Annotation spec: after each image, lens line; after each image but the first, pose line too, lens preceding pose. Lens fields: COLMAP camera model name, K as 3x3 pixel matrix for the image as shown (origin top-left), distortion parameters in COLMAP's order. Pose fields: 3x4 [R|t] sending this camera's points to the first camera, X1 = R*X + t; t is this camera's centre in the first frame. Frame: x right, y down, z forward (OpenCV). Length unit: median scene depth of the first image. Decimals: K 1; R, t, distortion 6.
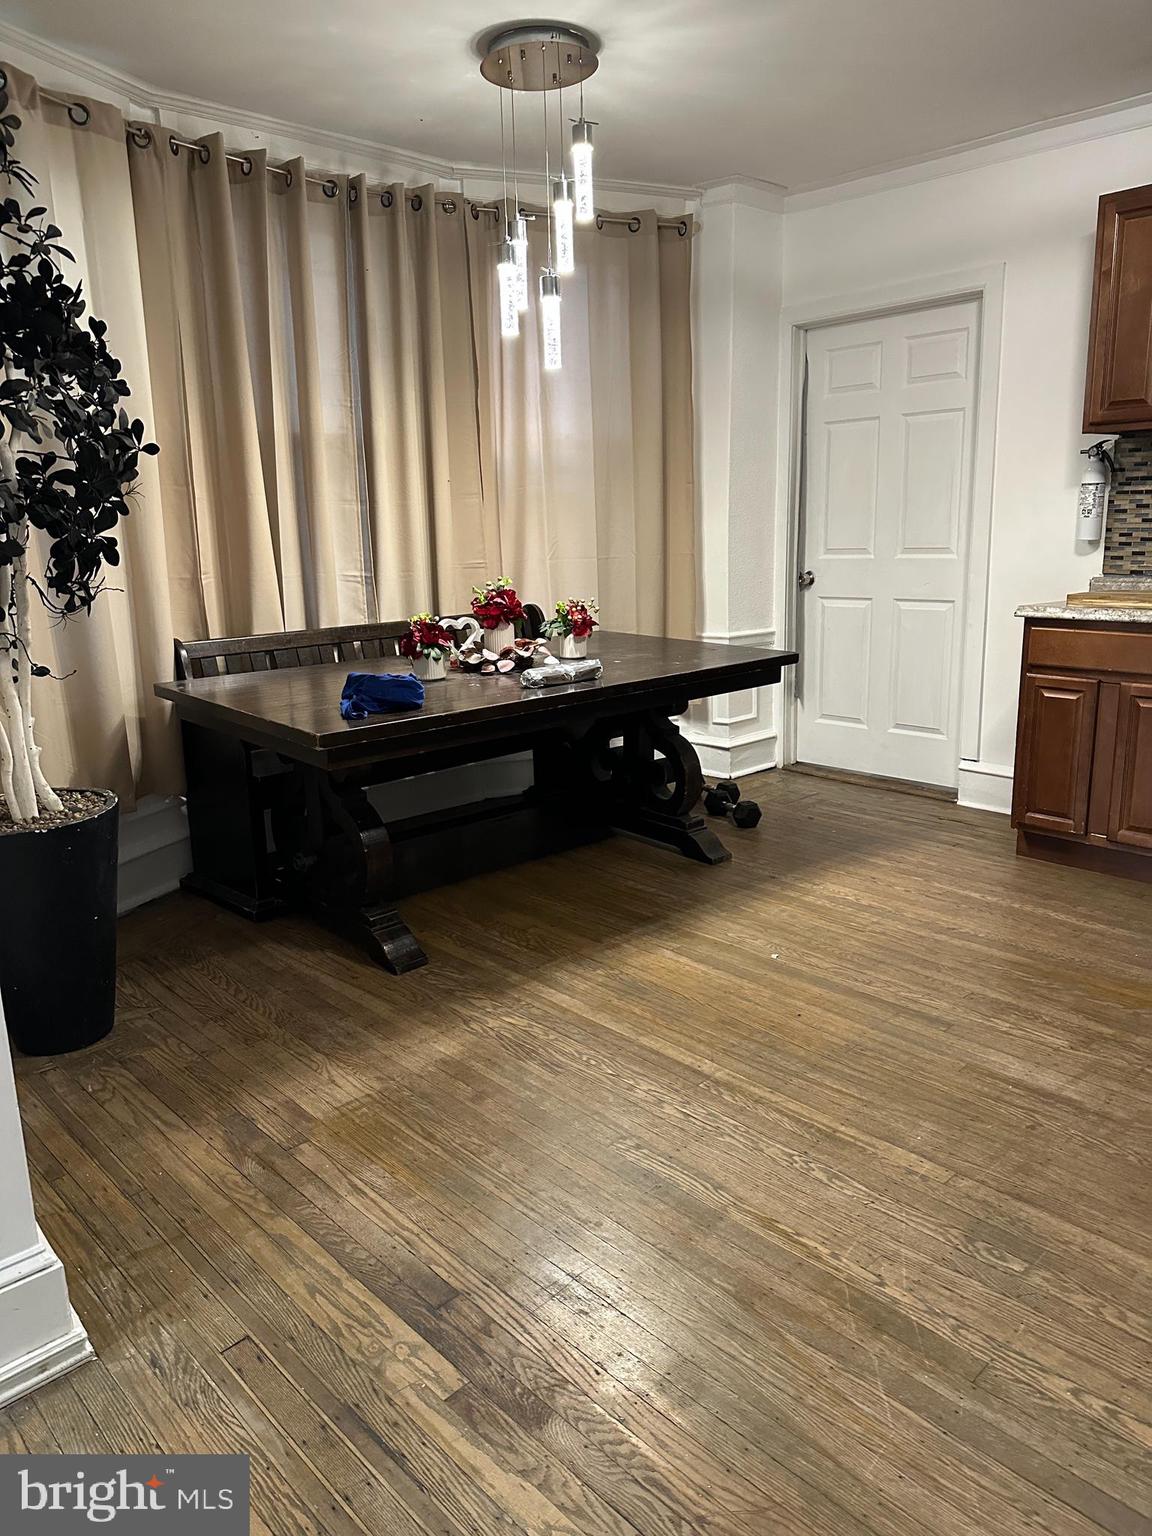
lens RADIAL K [[1111.6, 0, 576.0], [0, 1111.6, 768.0], [0, 0, 1]] dist [0.055249, -0.064794]
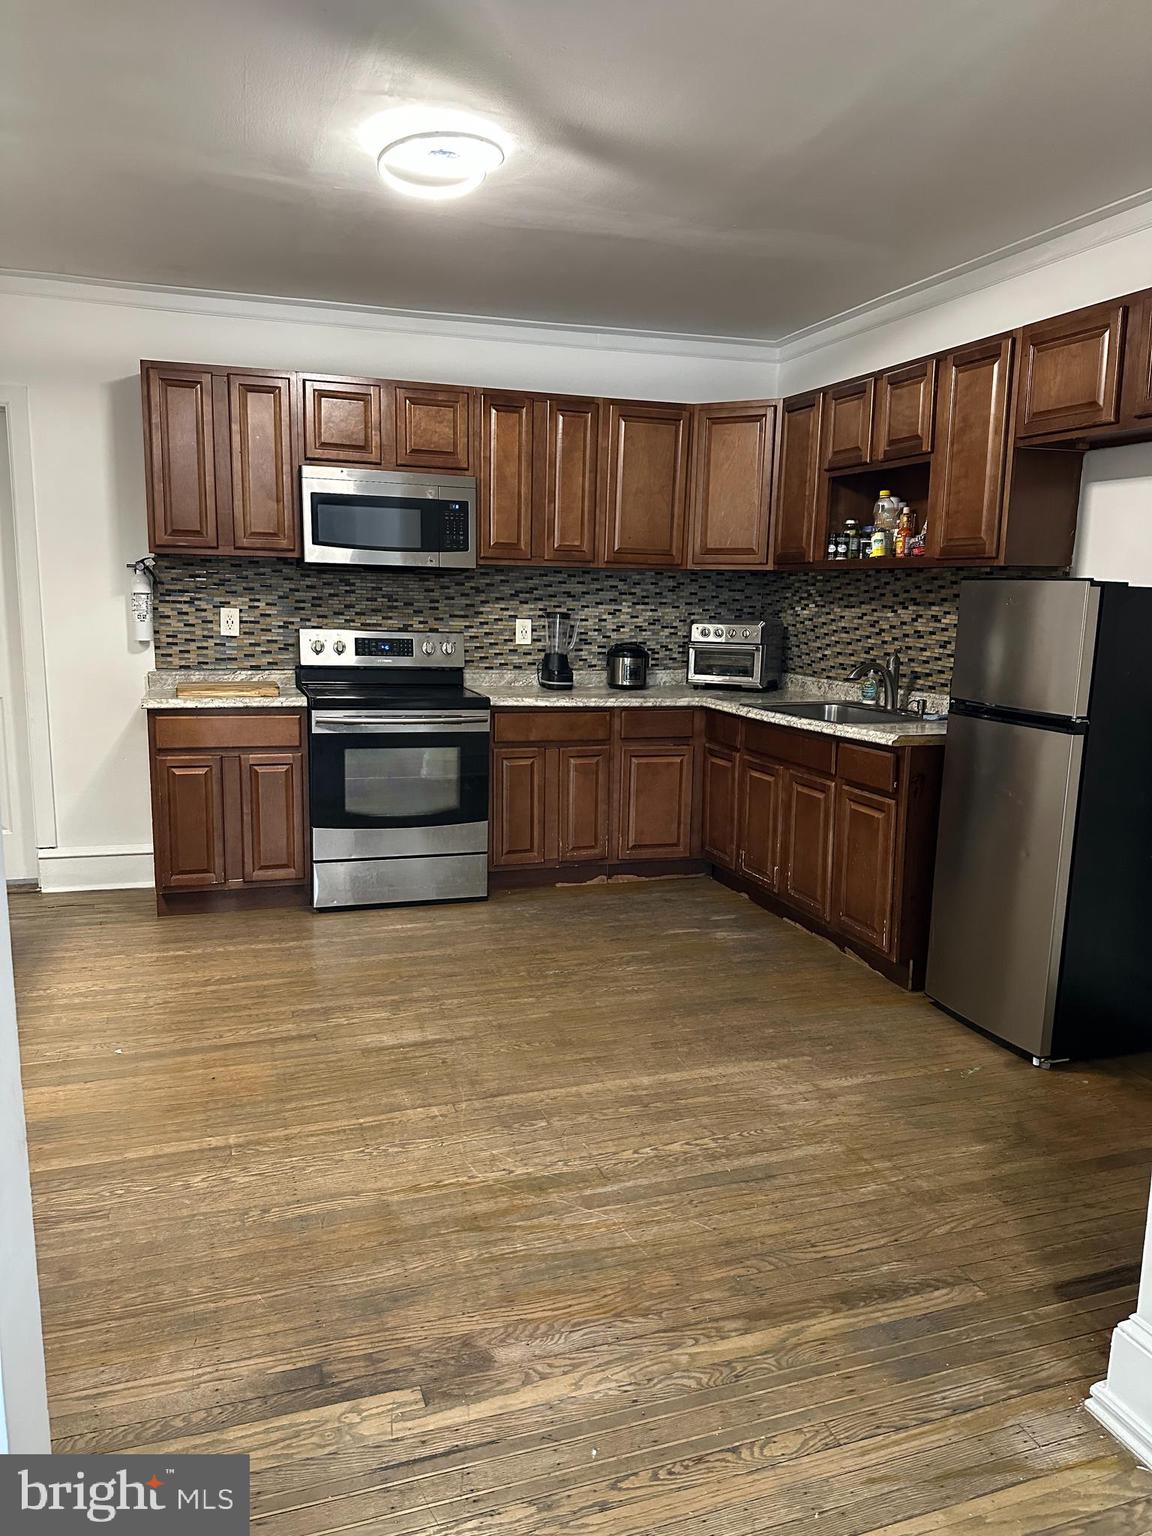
lens RADIAL K [[1130.9, 0, 567.9], [0, 1130.9, 791.2], [0, 0, 1]] dist [0.115625, -0.184087]
pose [[0.393704, -0.136124, 0.909103, -0.571150], [0.177978, 0.981549, 0.069895, -0.064475], [-0.901843, 0.134282, 0.410667, 0.157830]]
